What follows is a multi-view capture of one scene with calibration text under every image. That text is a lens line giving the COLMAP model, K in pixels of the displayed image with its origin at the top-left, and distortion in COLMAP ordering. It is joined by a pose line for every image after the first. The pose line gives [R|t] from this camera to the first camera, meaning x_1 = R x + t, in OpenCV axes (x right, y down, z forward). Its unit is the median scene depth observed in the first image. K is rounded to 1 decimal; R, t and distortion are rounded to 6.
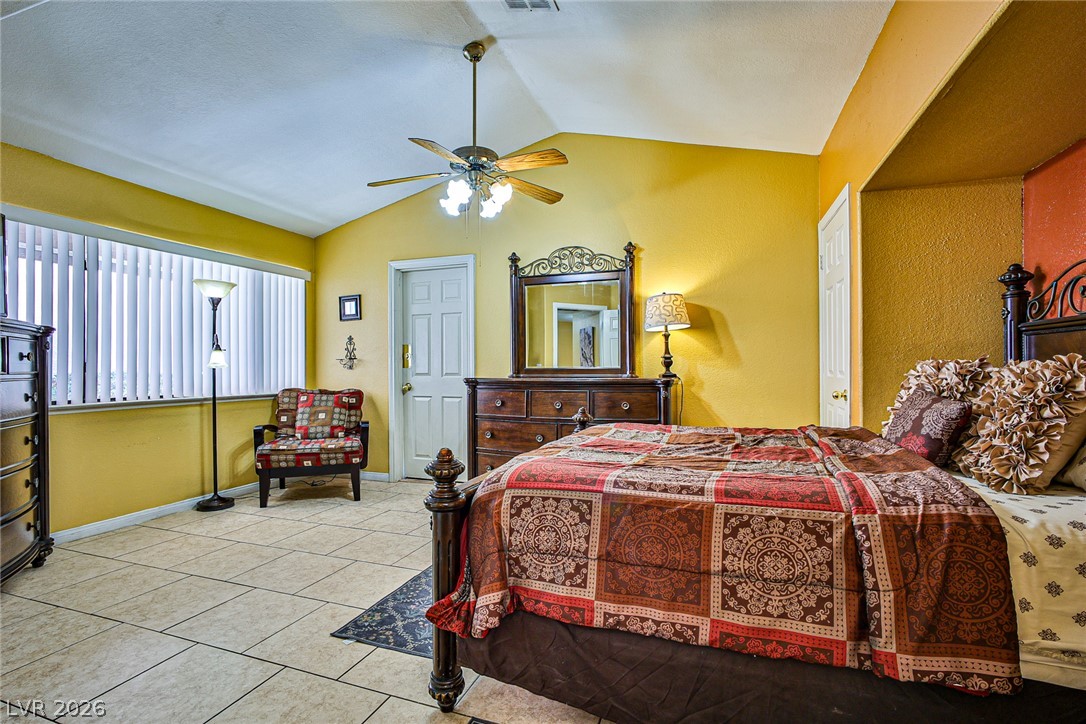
lens RADIAL K [[486.3, 0, 544.4], [0, 486.3, 366.4], [0, 0, 1]] dist [-0.022424, 0.004797]
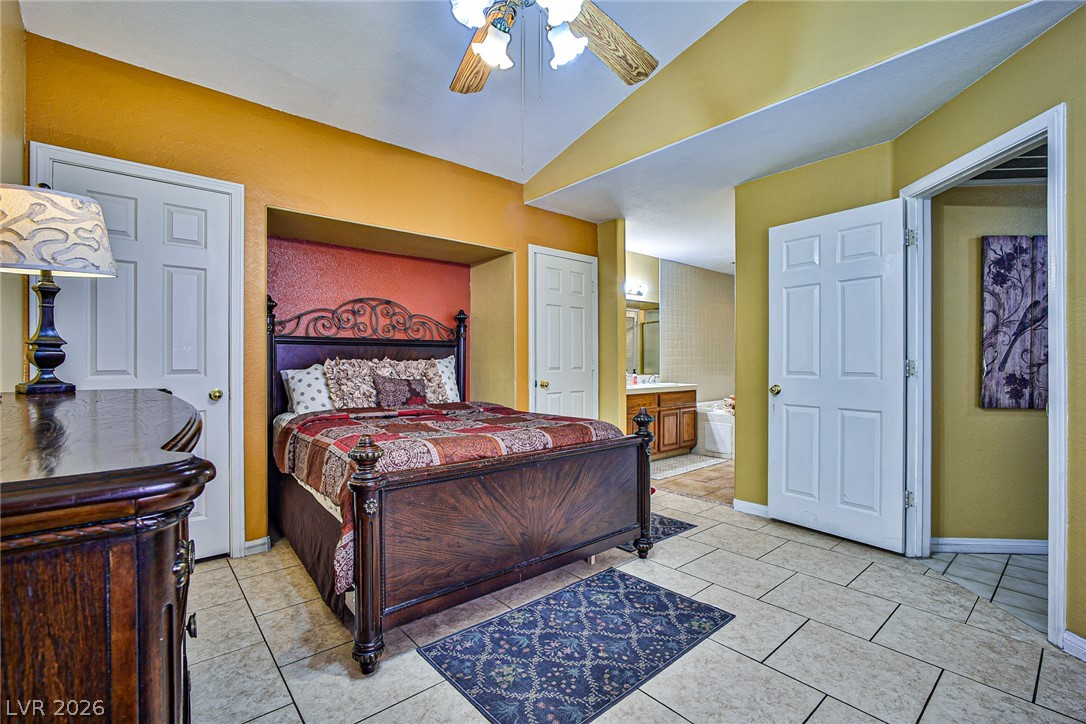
lens RADIAL K [[486.3, 0, 567.0], [0, 486.3, 365.9], [0, 0, 1]] dist [-0.022424, 0.004797]
pose [[-0.886893, 0.003952, 0.461958, -0.305140], [0.003261, 0.999992, -0.002295, 0.002501], [-0.461964, -0.000529, -0.886899, 1.061488]]
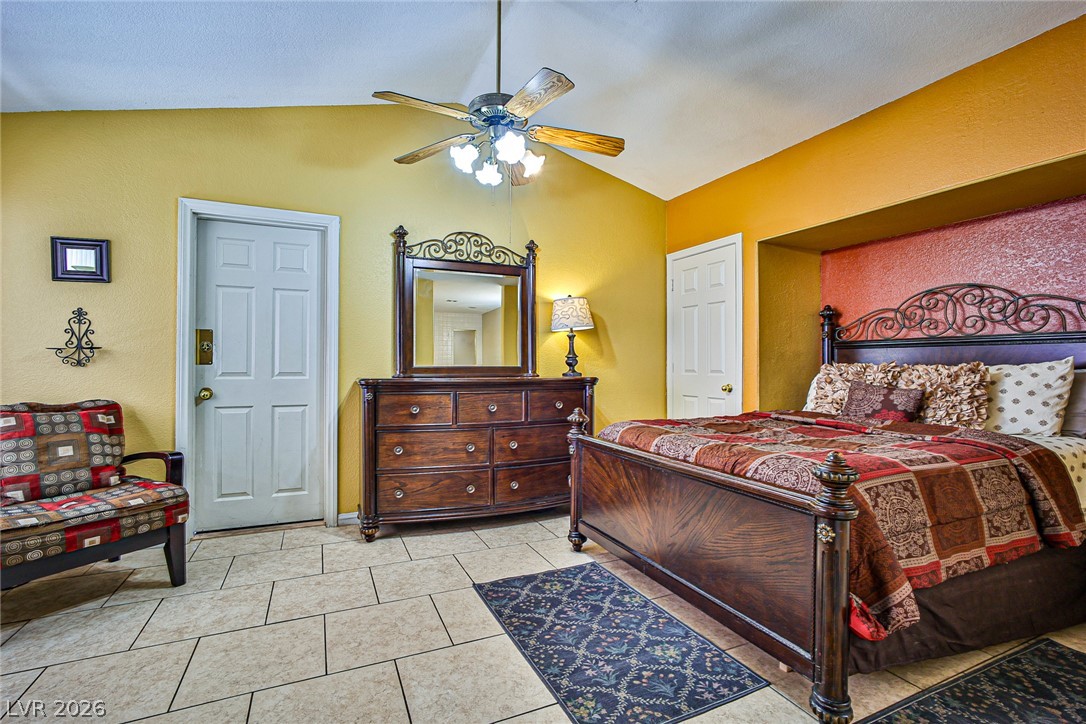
lens RADIAL K [[486.3, 0, 524.3], [0, 486.3, 356.0], [0, 0, 1]] dist [-0.022424, 0.004797]
pose [[0.731445, 0.020554, 0.681591, -0.501353], [-0.008257, 0.999739, -0.021287, 0.002211], [-0.681851, 0.009942, 0.731424, 0.280088]]
